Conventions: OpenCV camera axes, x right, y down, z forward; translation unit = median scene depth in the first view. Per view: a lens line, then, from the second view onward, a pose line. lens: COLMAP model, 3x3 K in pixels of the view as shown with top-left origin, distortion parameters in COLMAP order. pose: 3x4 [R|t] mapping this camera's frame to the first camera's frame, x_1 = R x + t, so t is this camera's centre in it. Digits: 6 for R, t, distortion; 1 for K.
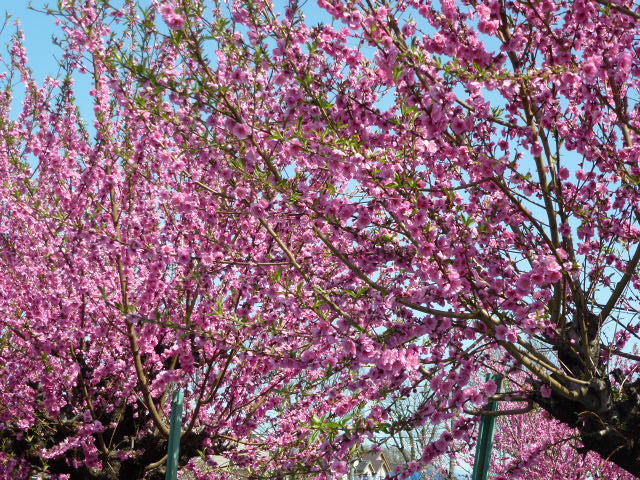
lens RADIAL K [[1419.1, 0, 320.0], [0, 1419.1, 240.0], [0, 0, 1]] dist [-0.032333, -0.491374]
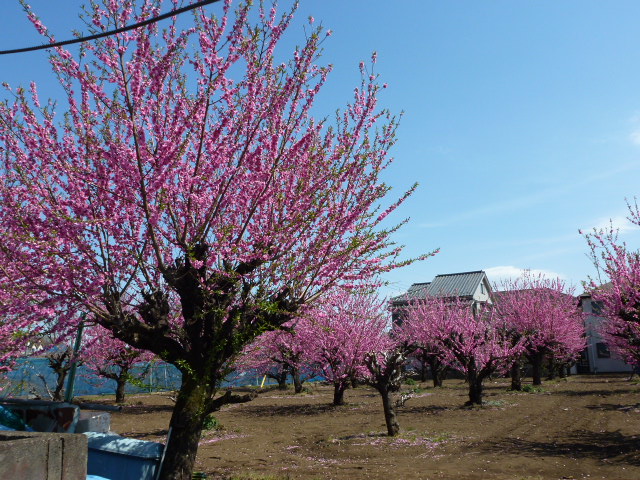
lens RADIAL K [[534.4, 0, 320.0], [0, 534.4, 240.0], [0, 0, 1]] dist [-0.005500, -0.001832]
pose [[0.867417, 0.031637, 0.496576, -0.005761], [-0.021749, 0.999434, -0.025682, -0.041653], [-0.497107, 0.011477, 0.867613, -0.221512]]
